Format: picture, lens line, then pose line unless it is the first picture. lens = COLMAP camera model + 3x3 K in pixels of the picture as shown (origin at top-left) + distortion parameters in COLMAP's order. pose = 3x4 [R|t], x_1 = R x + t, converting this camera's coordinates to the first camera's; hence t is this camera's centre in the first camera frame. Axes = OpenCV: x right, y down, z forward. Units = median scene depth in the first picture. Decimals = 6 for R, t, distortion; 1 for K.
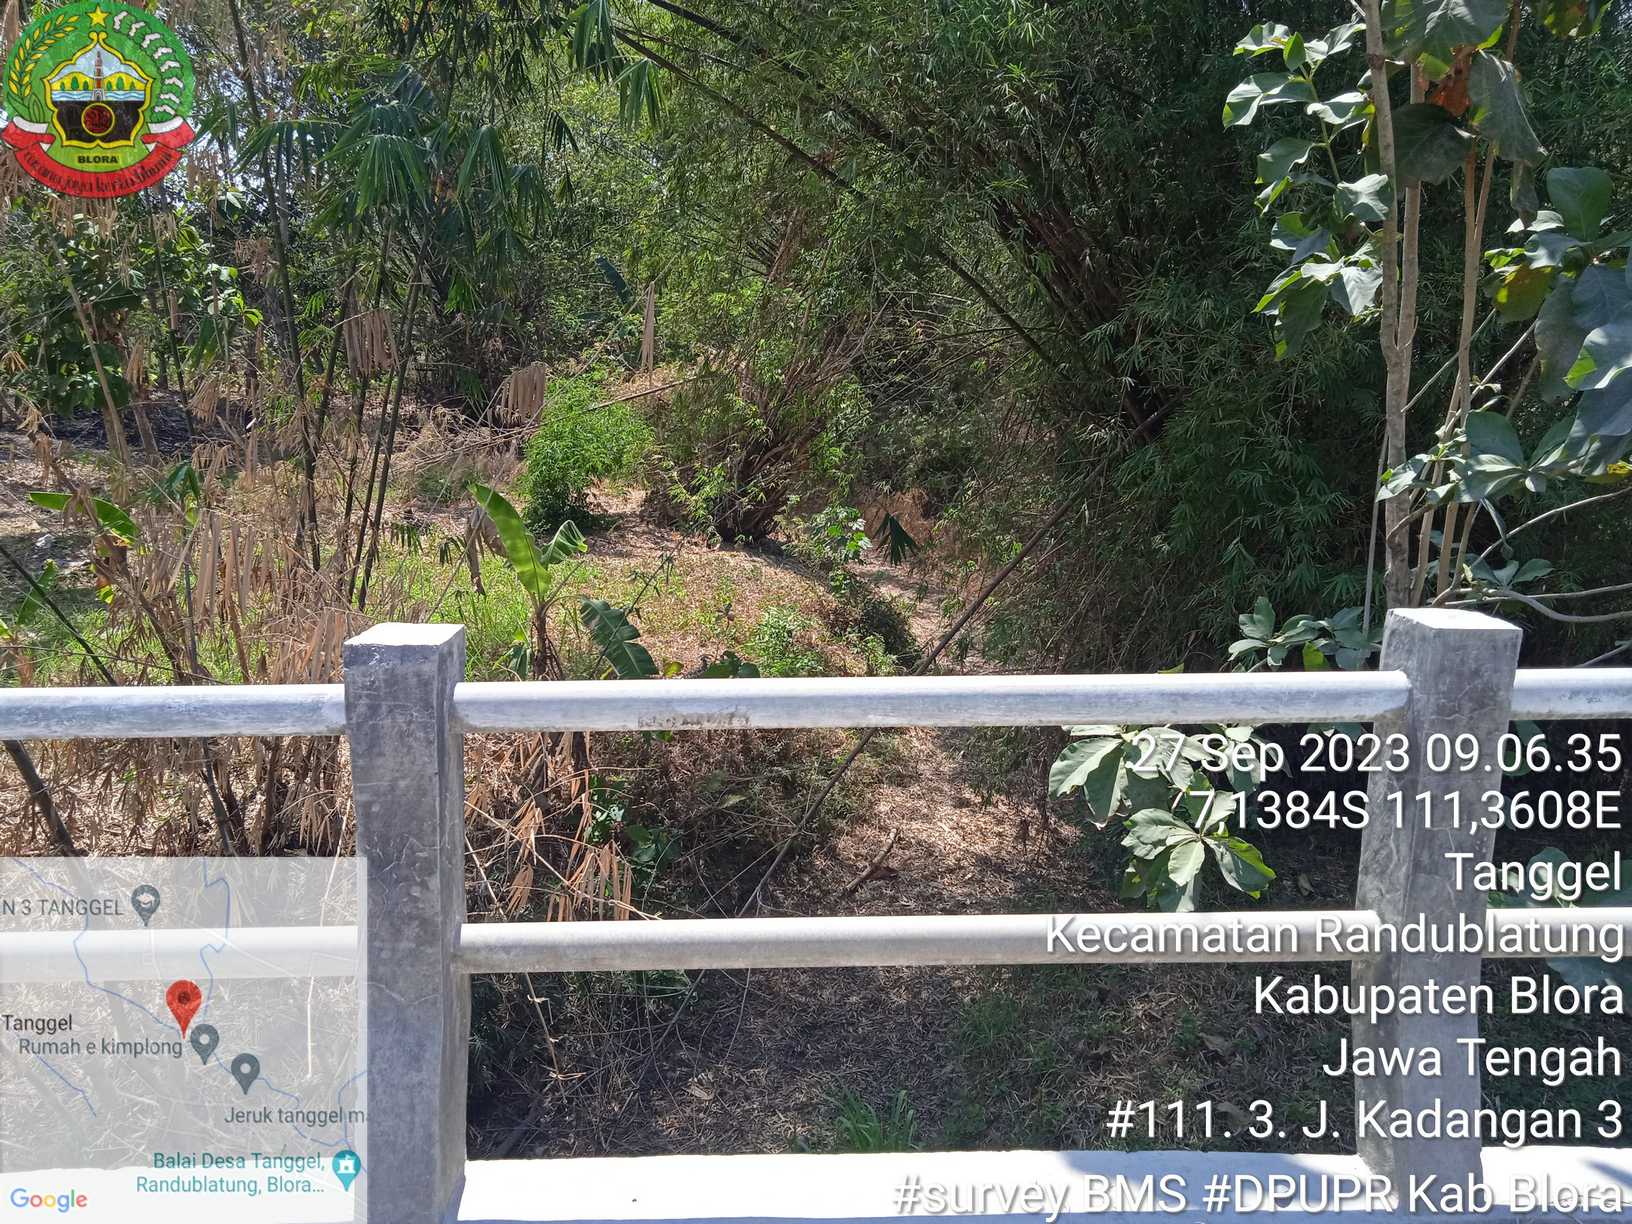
lens RADIAL K [[1310.9, 0, 824.0], [0, 1310.9, 619.4], [0, 0, 1]] dist [0.044427, -0.047879]
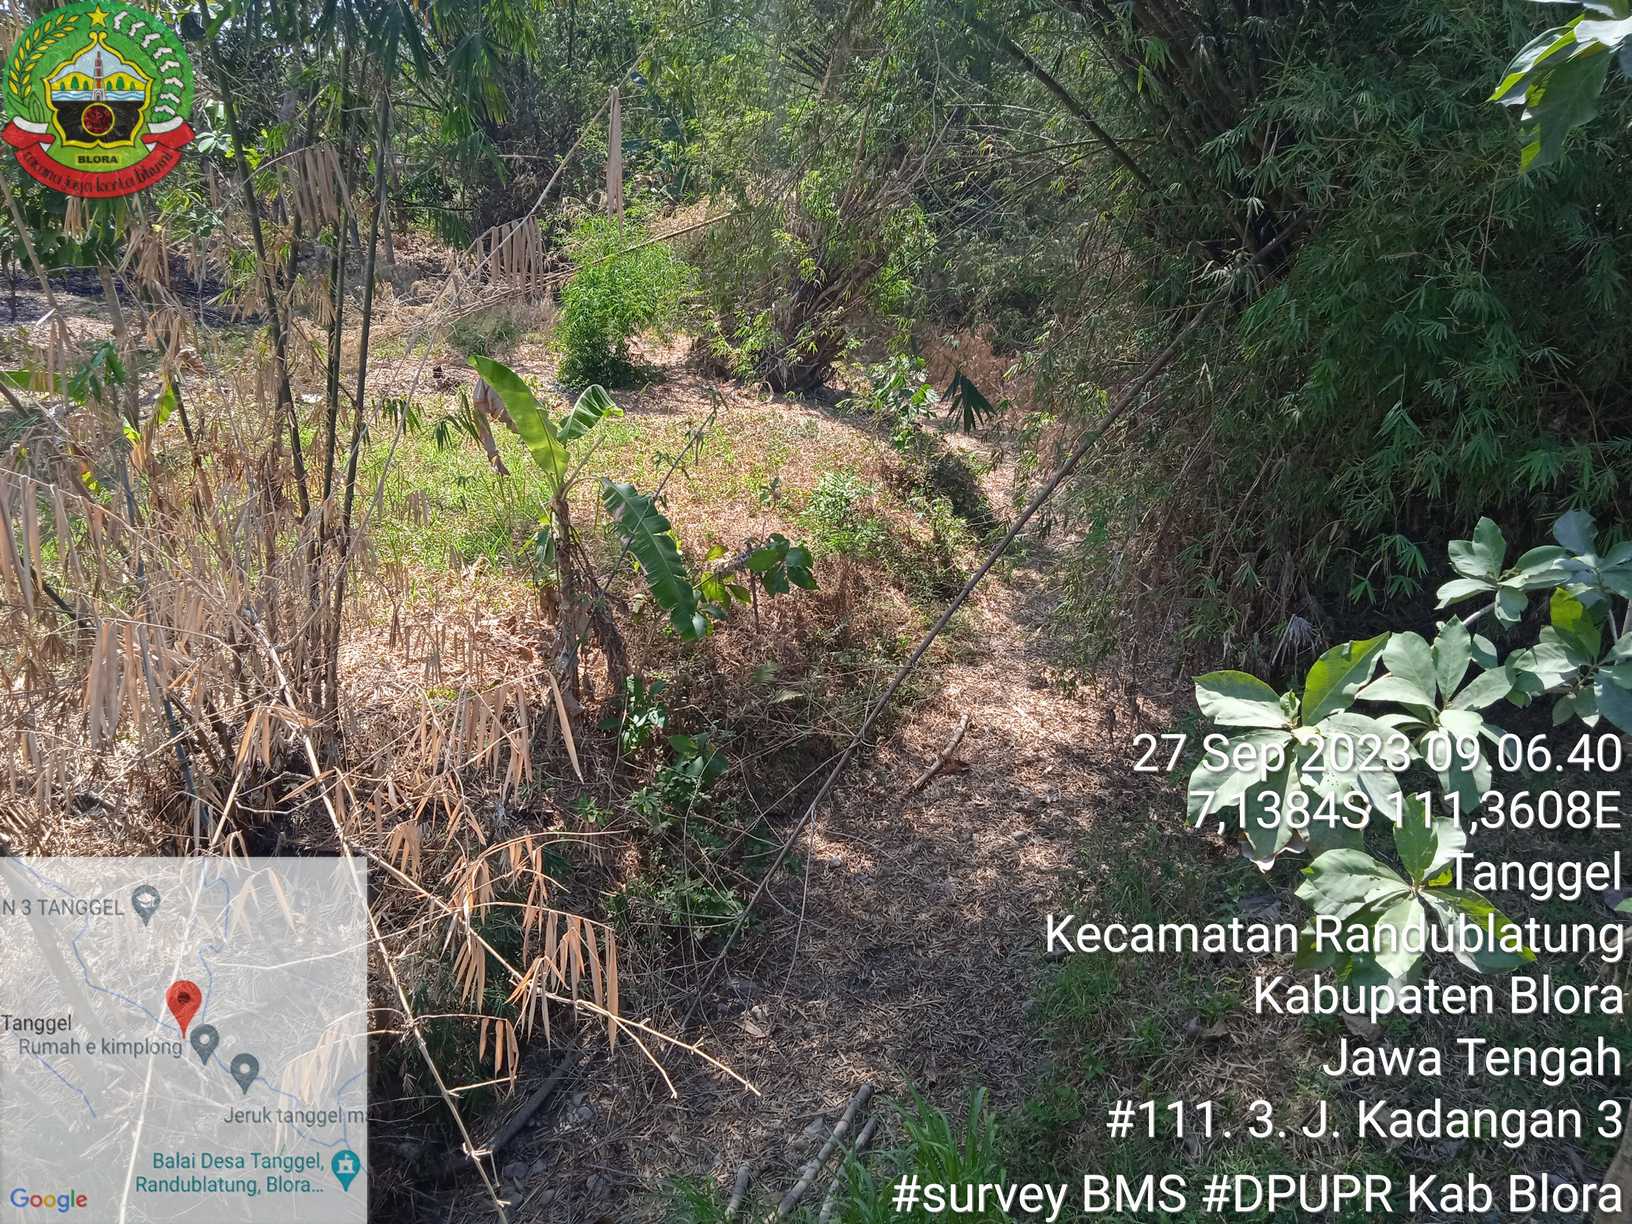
lens RADIAL K [[1310.9, 0, 824.0], [0, 1310.9, 619.4], [0, 0, 1]] dist [0.044427, -0.047879]
pose [[0.998465, -0.016154, -0.052978, 0.004704], [0.022594, 0.992113, 0.123297, -0.021694], [0.050569, -0.124305, 0.990955, 0.099223]]
